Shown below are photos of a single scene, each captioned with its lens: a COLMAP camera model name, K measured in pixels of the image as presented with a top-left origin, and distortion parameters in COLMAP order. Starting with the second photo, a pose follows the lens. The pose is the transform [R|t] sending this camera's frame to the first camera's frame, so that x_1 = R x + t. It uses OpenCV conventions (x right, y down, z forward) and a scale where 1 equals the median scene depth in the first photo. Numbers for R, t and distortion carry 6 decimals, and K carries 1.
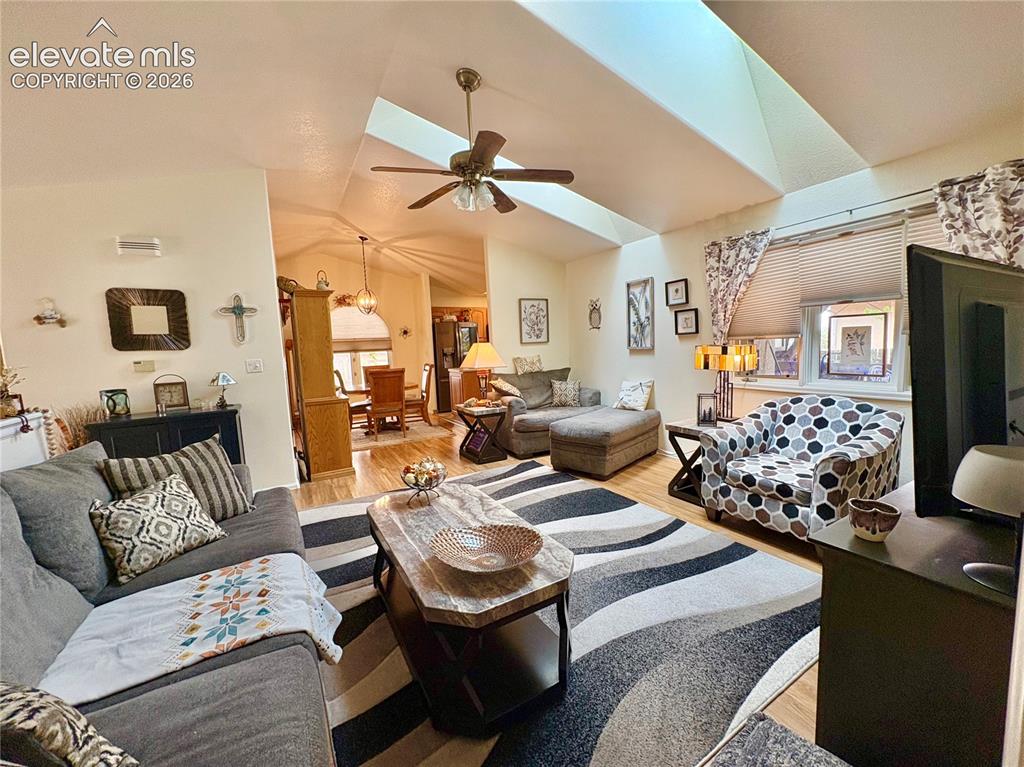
lens RADIAL K [[404.6, 0, 509.7], [0, 404.6, 381.7], [0, 0, 1]] dist [-0.002785, 0.000656]
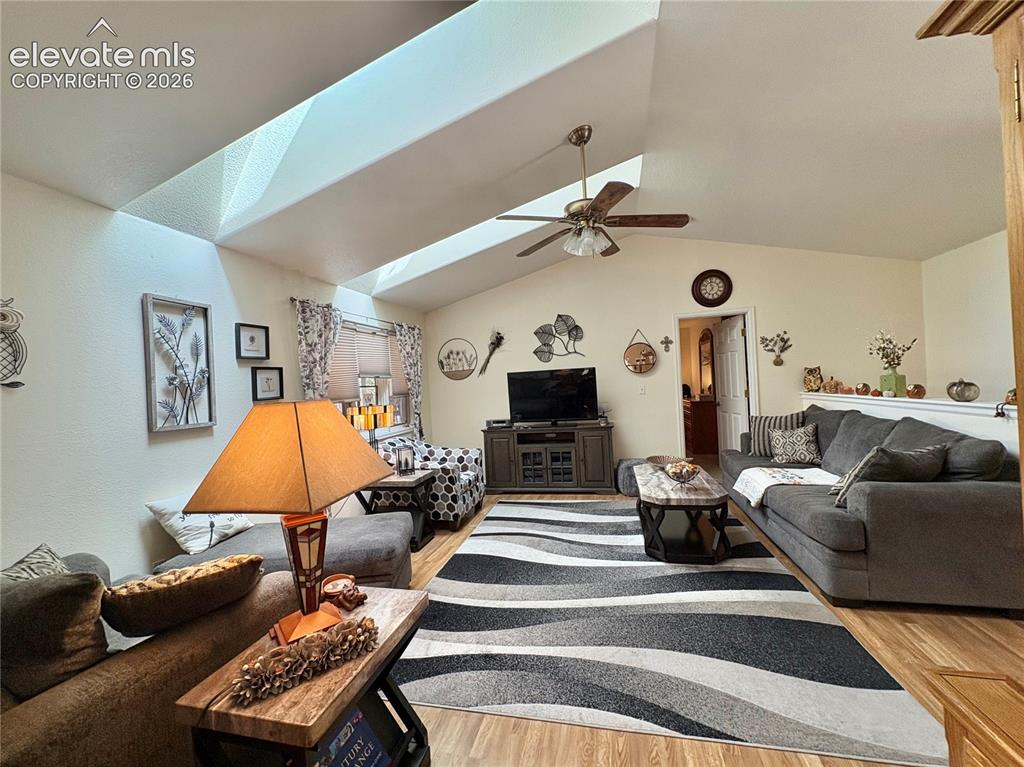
lens RADIAL K [[404.6, 0, 514.7], [0, 404.6, 385.4], [0, 0, 1]] dist [-0.002785, 0.000656]
pose [[-0.722106, 0.078643, 0.687297, -0.498338], [0.151305, 0.987417, 0.045985, -0.134874], [-0.675033, 0.137198, -0.724919, 1.516549]]
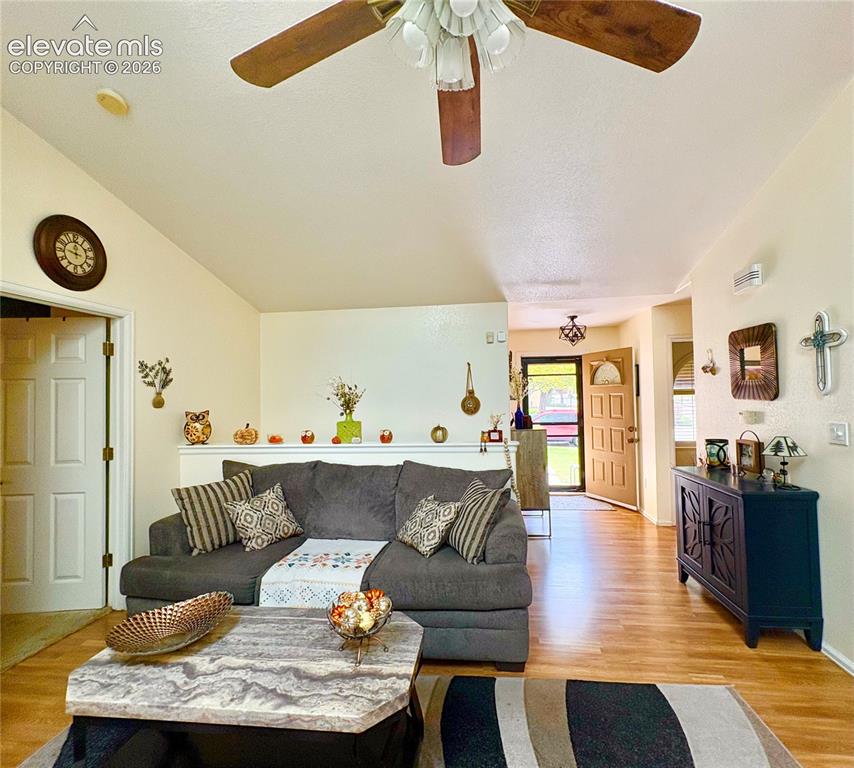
lens RADIAL K [[409.4, 0, 435.8], [0, 409.4, 388.1], [0, 0, 1]] dist [-0.003433, -0.000200]
pose [[-0.584543, 0.028603, -0.810858, 0.173053], [-0.038338, 0.997288, 0.062817, -0.129427], [0.810456, 0.067806, -0.581862, 0.957568]]
